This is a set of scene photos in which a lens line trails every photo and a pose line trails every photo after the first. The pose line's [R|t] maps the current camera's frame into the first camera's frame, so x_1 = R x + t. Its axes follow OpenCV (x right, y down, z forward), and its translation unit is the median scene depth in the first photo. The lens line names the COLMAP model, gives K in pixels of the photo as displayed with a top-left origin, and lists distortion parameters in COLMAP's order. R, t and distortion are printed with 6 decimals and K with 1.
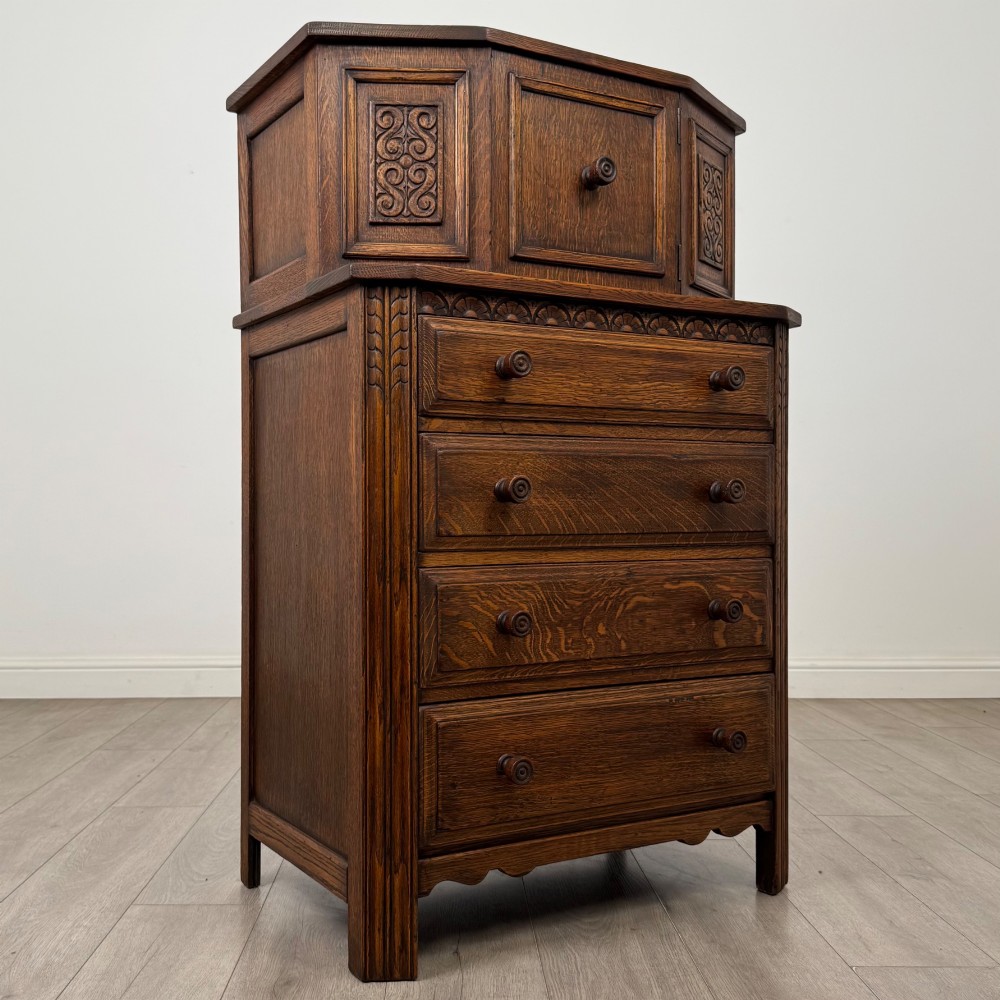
lens RADIAL K [[1181.5, 0, 501.1], [0, 1181.5, 524.5], [0, 0, 1]] dist [0.119643, 0.000000]
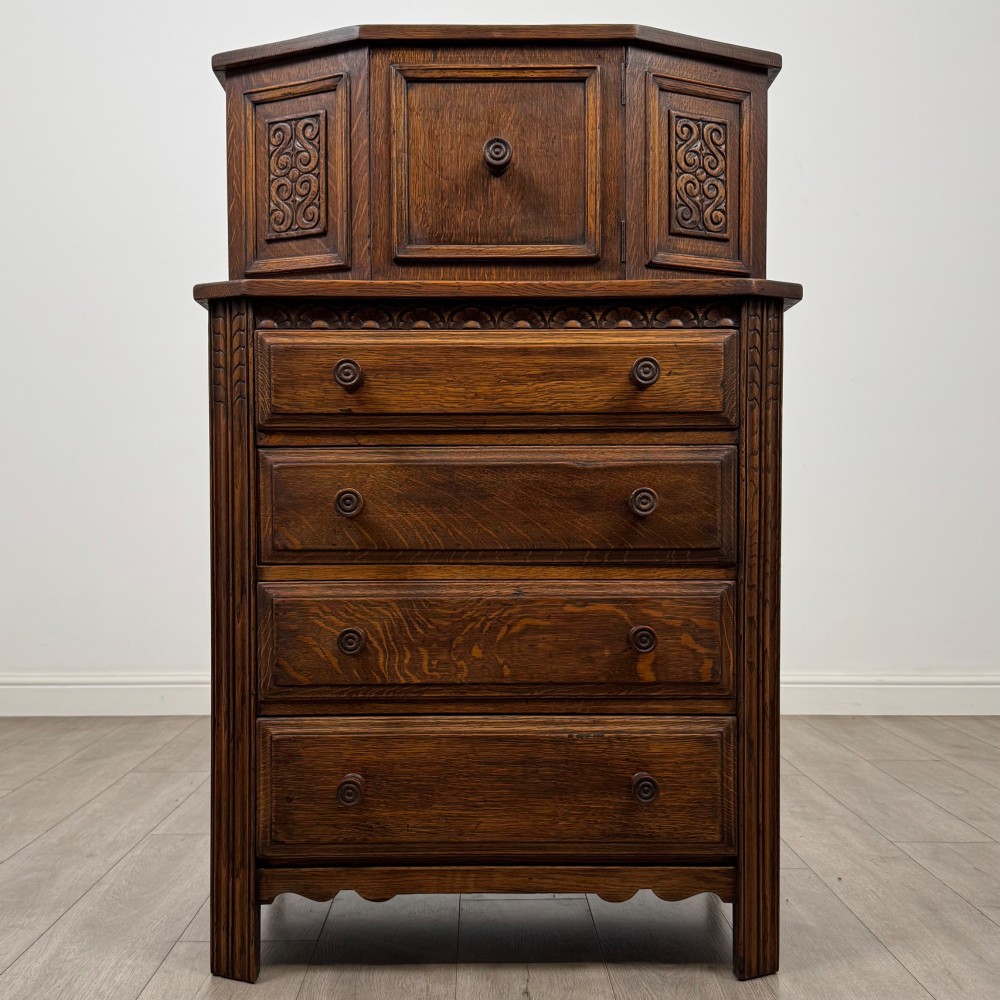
lens RADIAL K [[1181.5, 0, 529.5], [0, 1181.5, 533.9], [0, 0, 1]] dist [0.119643, 0.000000]
pose [[0.857801, 0.015820, -0.513739, 0.604379], [-0.005701, 0.999758, 0.021268, -0.024675], [0.513951, -0.015315, 0.857683, 0.229412]]
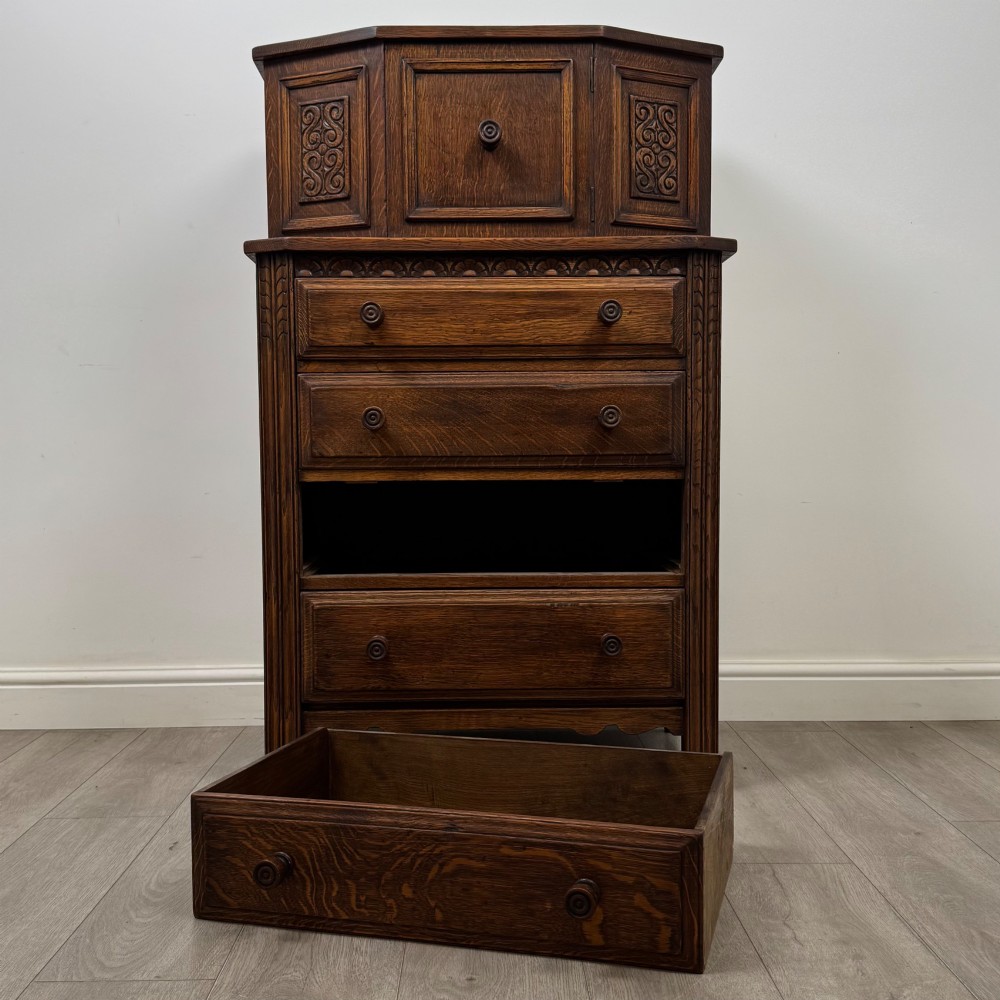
lens RADIAL K [[1181.5, 0, 518.1], [0, 1181.5, 515.9], [0, 0, 1]] dist [0.119643, 0.000000]
pose [[0.866808, 0.027608, -0.497878, 0.704692], [-0.000399, 0.998504, 0.054672, 0.003224], [0.498642, -0.047191, 0.865522, 0.021422]]
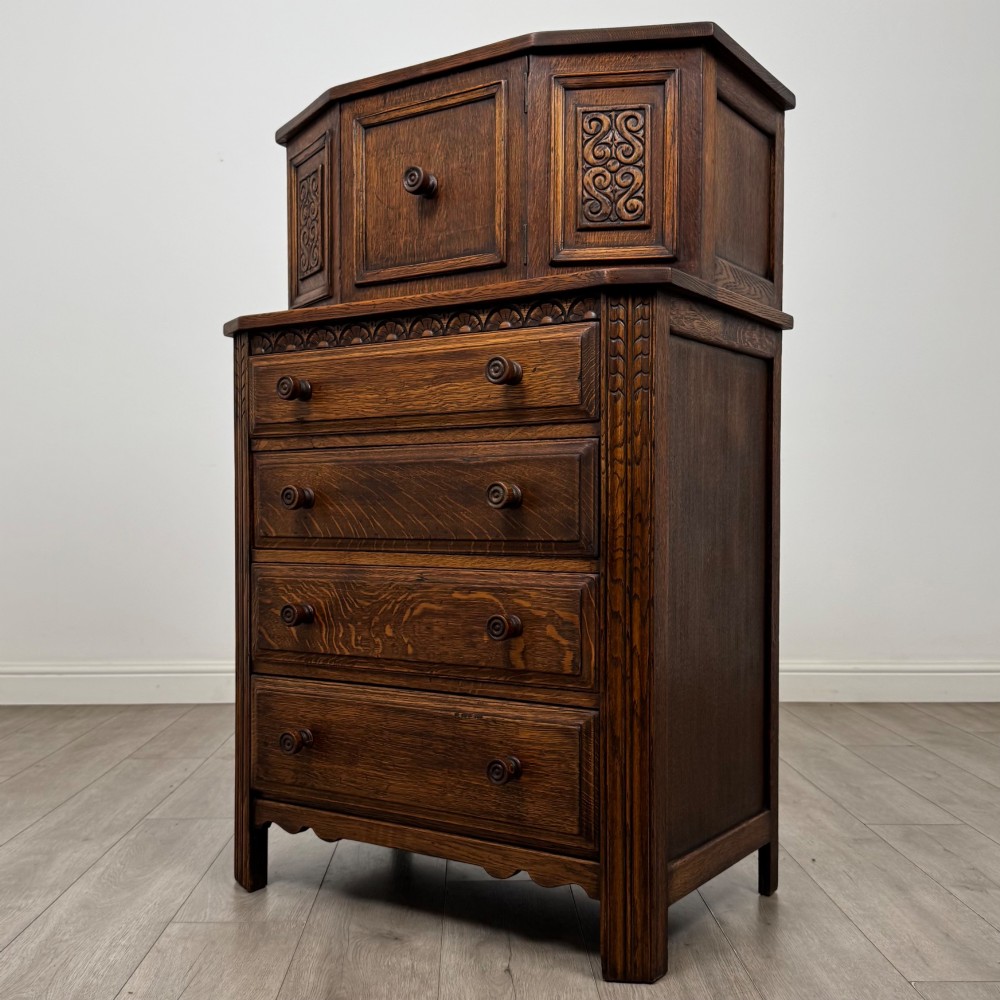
lens RADIAL K [[1181.5, 0, 504.0], [0, 1181.5, 535.9], [0, 0, 1]] dist [0.119643, 0.000000]
pose [[0.416178, 0.022855, -0.908996, 1.080256], [-0.007316, 0.999736, 0.021787, -0.018205], [0.909254, -0.002417, 0.416235, 0.670450]]
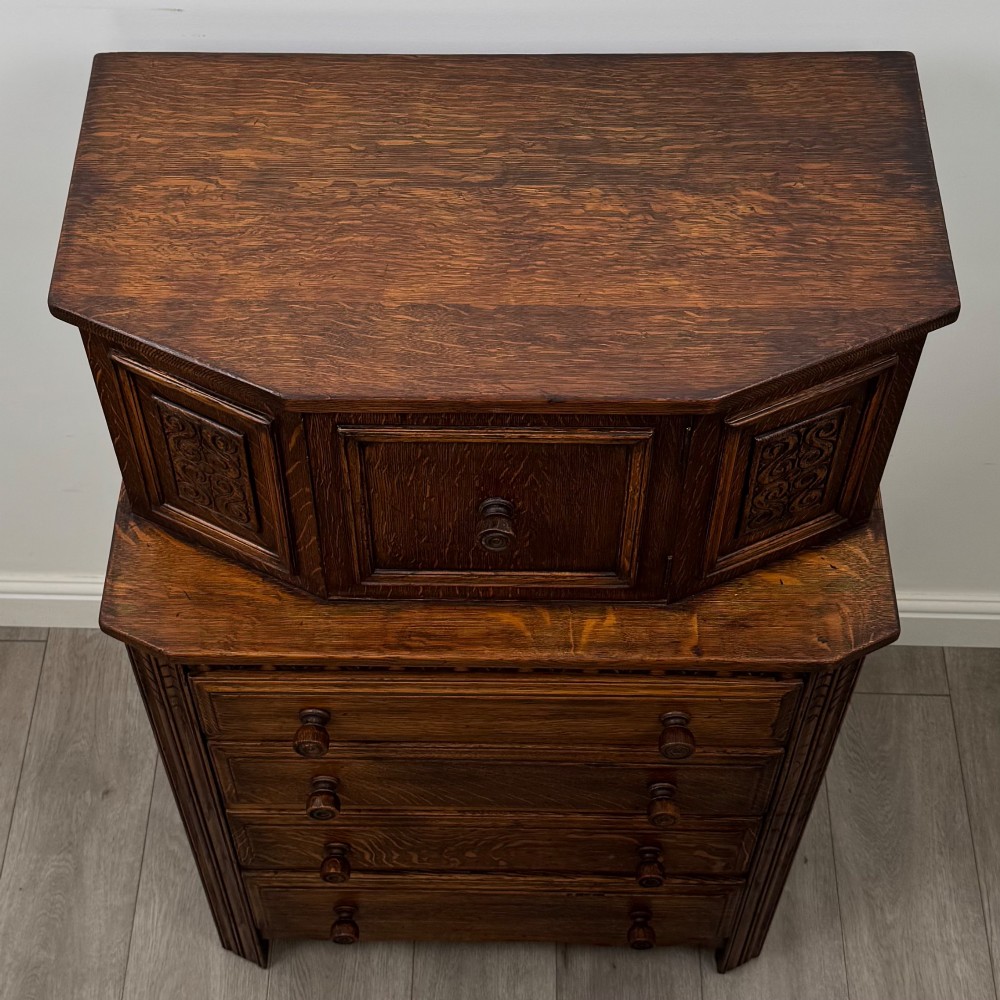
lens RADIAL K [[1811.6, 0, 500.0], [0, 1811.6, 499.6], [0, 0, 1]] dist [0.107983, 0.000000]
pose [[0.839167, 0.452594, -0.301592, 0.388827], [-0.012918, 0.570954, 0.820880, -1.154433], [0.543721, -0.684959, 0.484972, 0.557158]]
